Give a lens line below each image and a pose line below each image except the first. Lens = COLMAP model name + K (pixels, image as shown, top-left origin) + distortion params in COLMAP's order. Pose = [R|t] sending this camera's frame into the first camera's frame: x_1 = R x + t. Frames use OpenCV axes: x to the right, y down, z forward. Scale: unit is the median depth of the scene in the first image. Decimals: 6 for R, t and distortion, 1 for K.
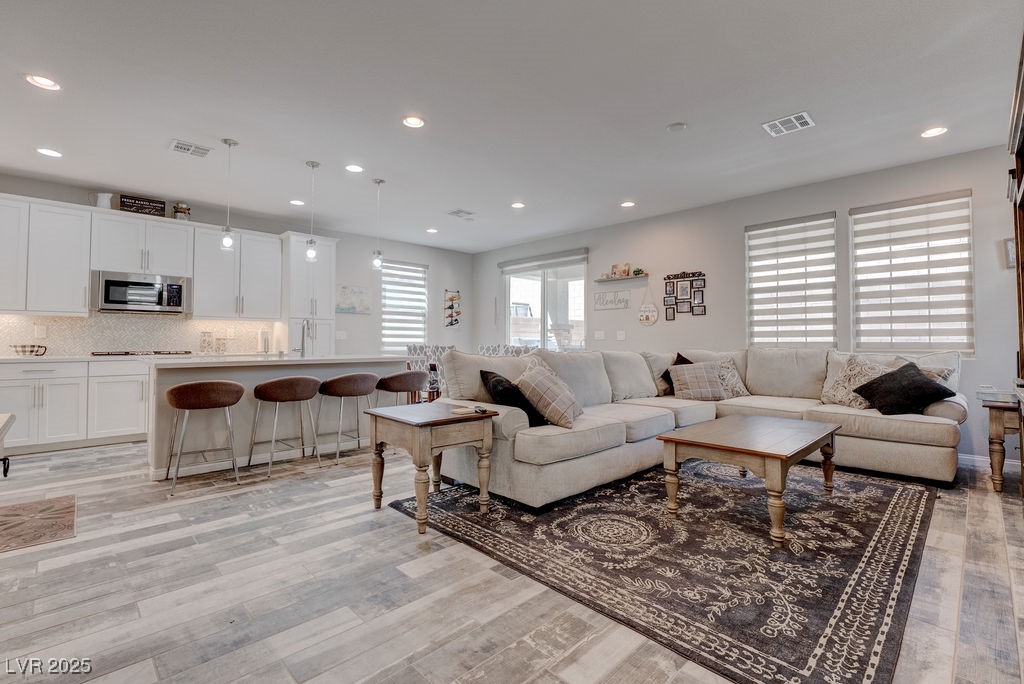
lens RADIAL K [[466.7, 0, 509.2], [0, 466.7, 326.3], [0, 0, 1]] dist [-0.029212, 0.010952]
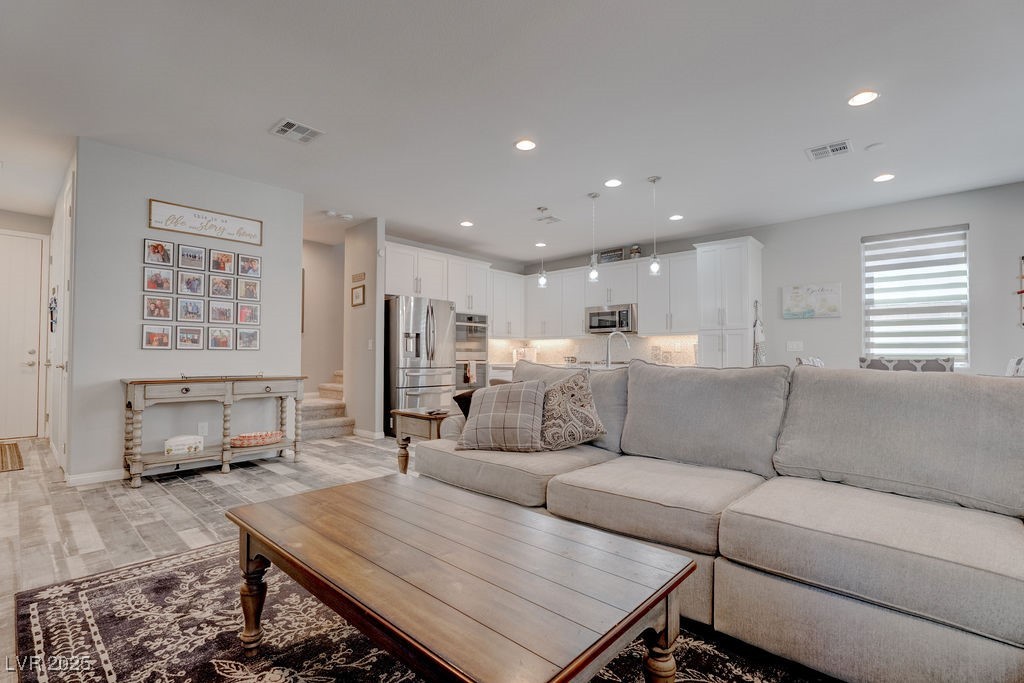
lens RADIAL K [[466.7, 0, 510.3], [0, 466.7, 344.7], [0, 0, 1]] dist [-0.009639, 0.000625]
pose [[0.057643, -0.025847, -0.998003, 0.647359], [0.030788, 0.999235, -0.024101, 0.031403], [0.997862, -0.029338, 0.058395, 0.680056]]
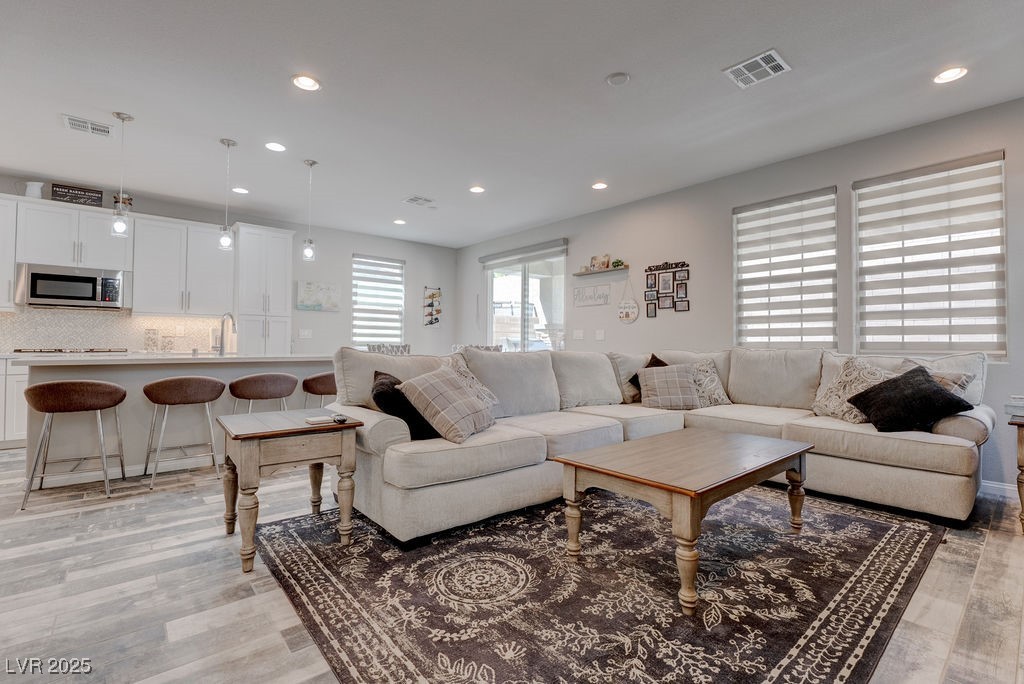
lens RADIAL K [[466.4, 0, 510.1], [0, 466.4, 331.5], [0, 0, 1]] dist [-0.025235, 0.008622]
pose [[0.997848, 0.002620, -0.065516, 0.175682], [-0.002232, 0.999980, 0.005997, 0.011960], [0.065531, -0.005837, 0.997833, 0.125881]]
